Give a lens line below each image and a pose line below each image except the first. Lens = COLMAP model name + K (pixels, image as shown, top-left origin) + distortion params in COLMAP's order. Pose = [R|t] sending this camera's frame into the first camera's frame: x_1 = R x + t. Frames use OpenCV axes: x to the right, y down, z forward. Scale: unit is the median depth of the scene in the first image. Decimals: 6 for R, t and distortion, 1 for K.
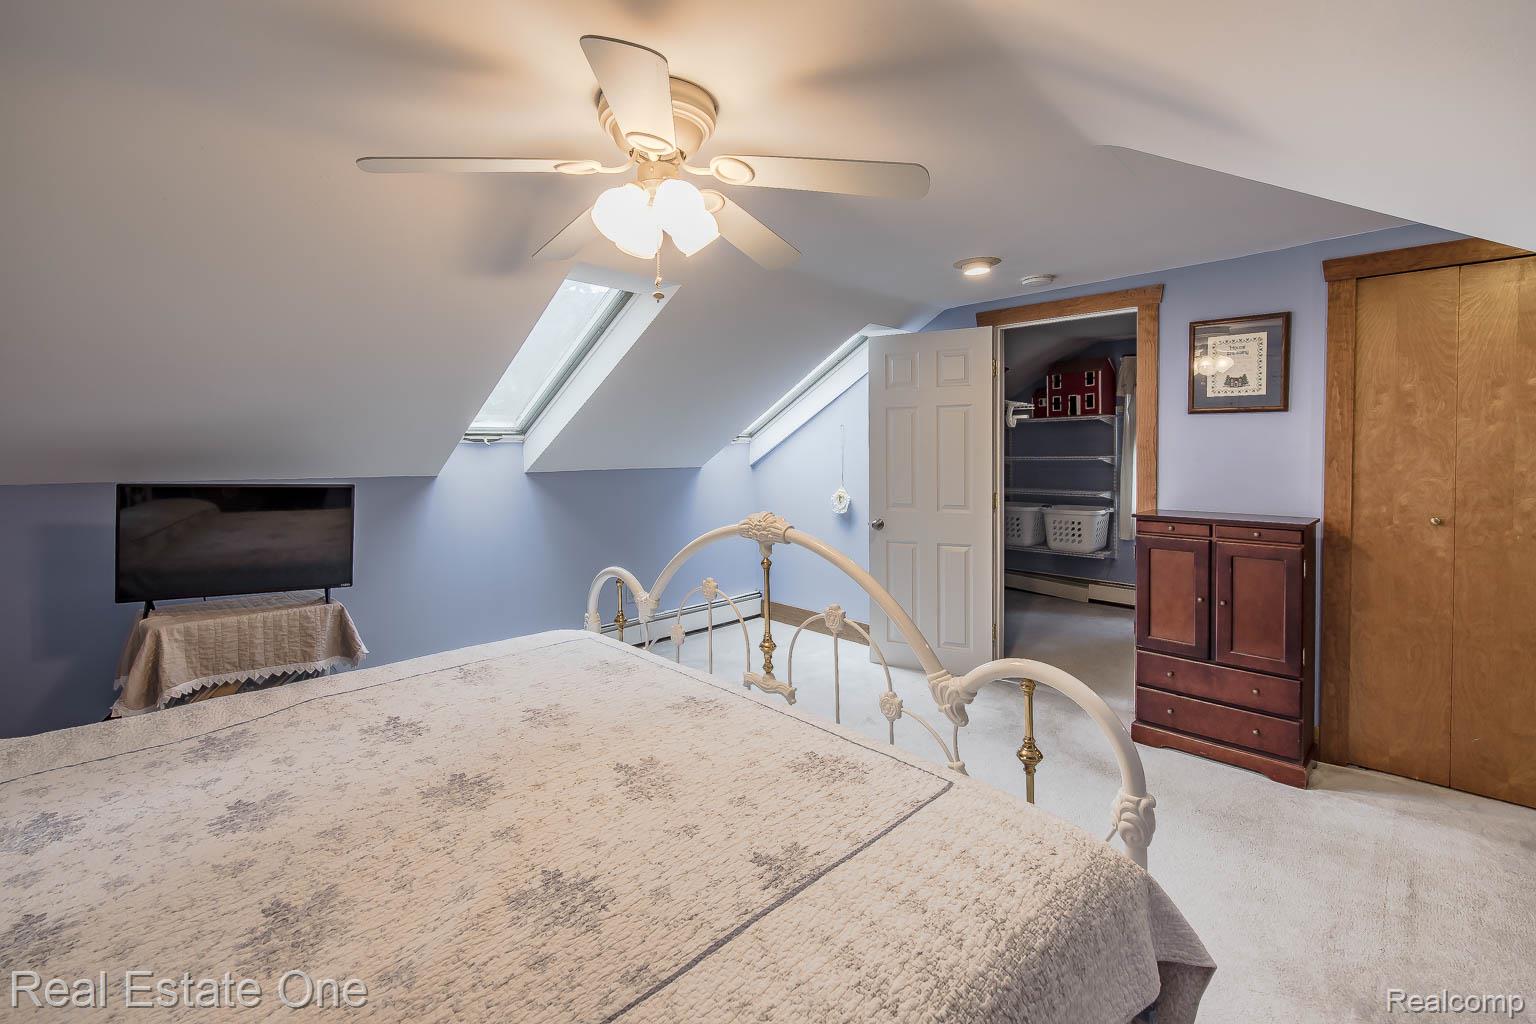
lens RADIAL K [[671.3, 0, 746.2], [0, 671.3, 457.1], [0, 0, 1]] dist [-0.010852, 0.000830]
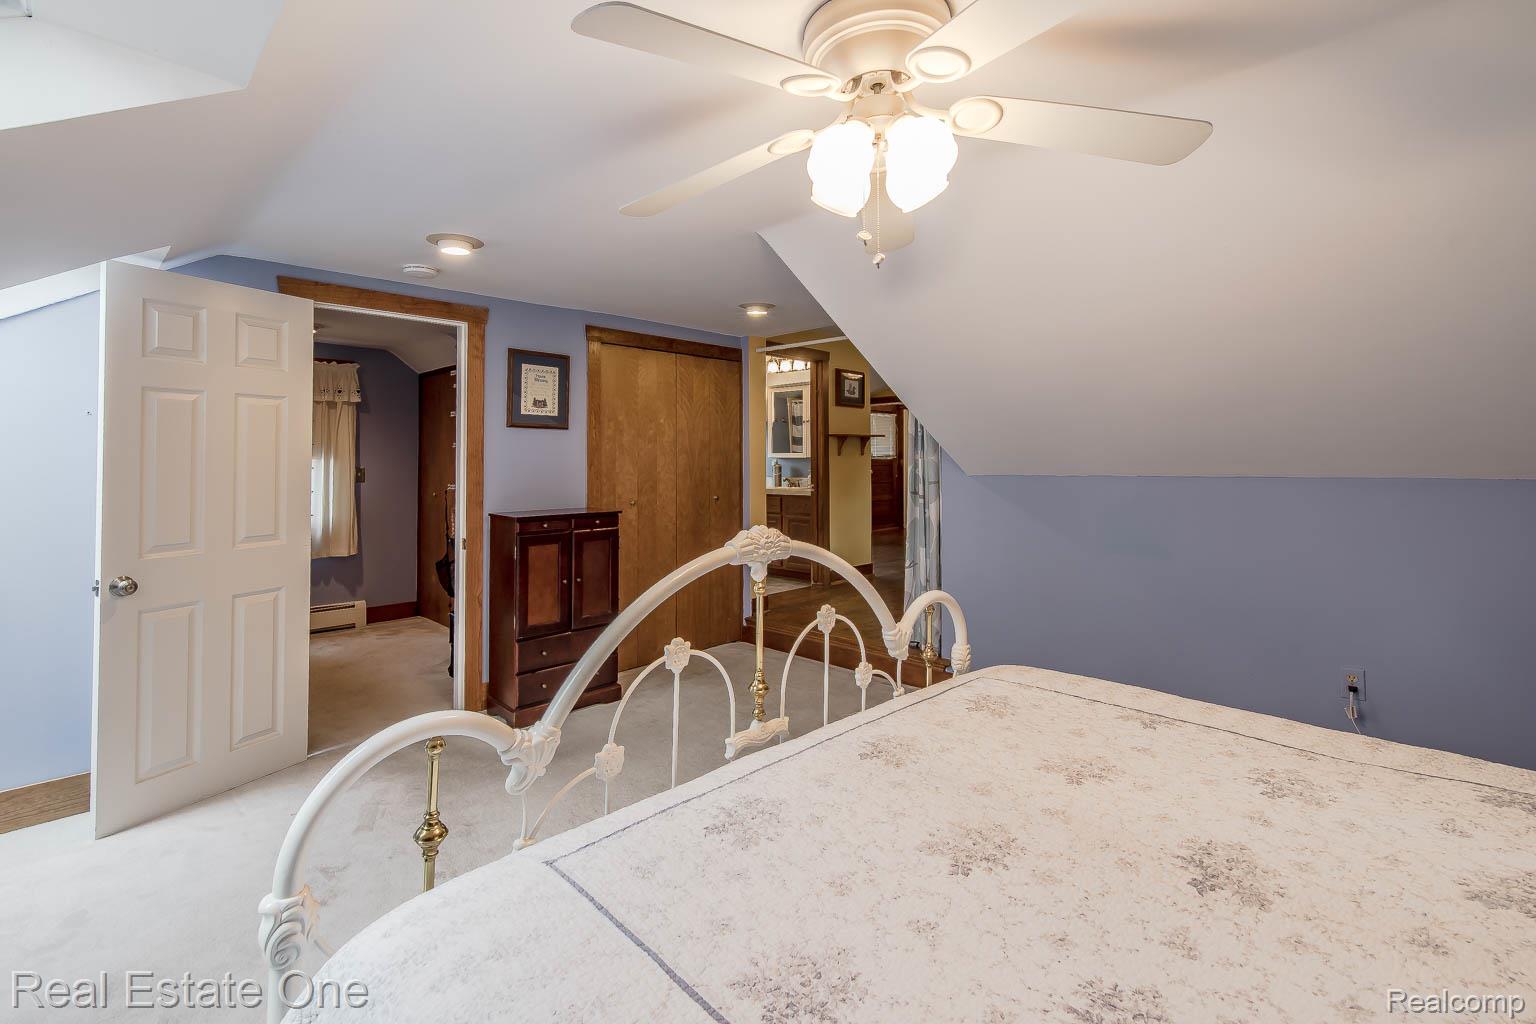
lens RADIAL K [[671.3, 0, 730.4], [0, 671.3, 447.7], [0, 0, 1]] dist [-0.010852, 0.000830]
pose [[0.006272, 0.019590, 0.999788, -0.490370], [0.012611, 0.999727, -0.019668, -0.001906], [-0.999901, 0.012731, 0.006023, 0.619719]]
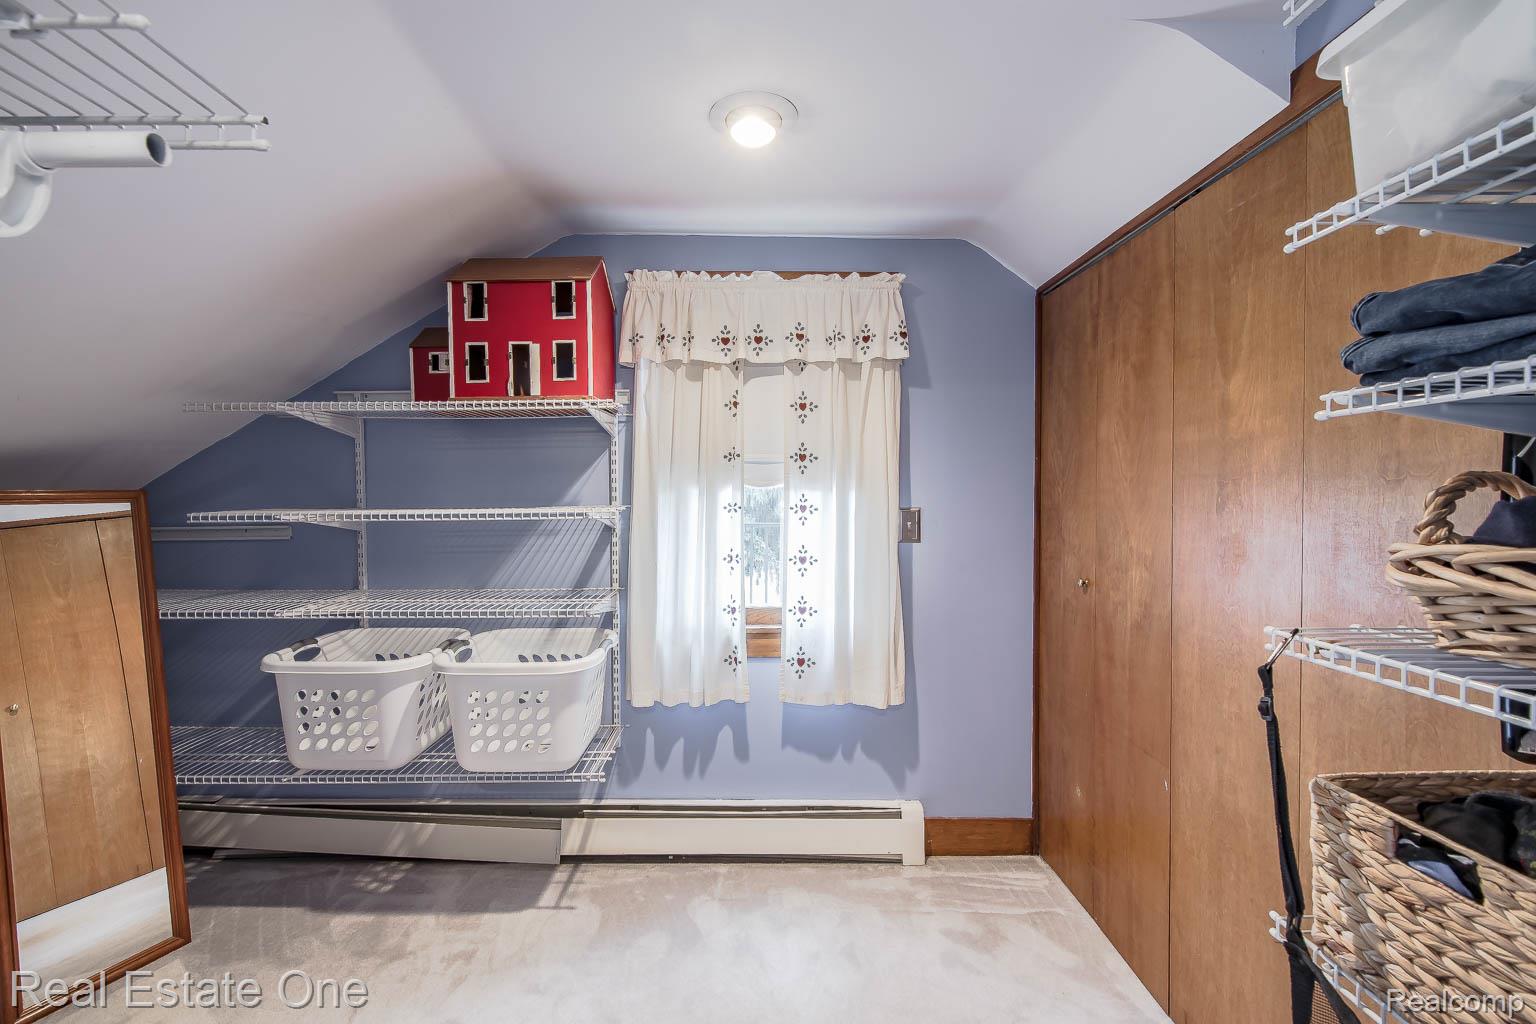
lens RADIAL K [[671.3, 0, 762.5], [0, 671.3, 510.8], [0, 0, 1]] dist [-0.010852, 0.000830]
pose [[0.687196, -0.015588, 0.726304, 0.566684], [0.013649, 0.999870, 0.008545, -0.003279], [-0.726343, 0.004041, 0.687320, 1.185649]]
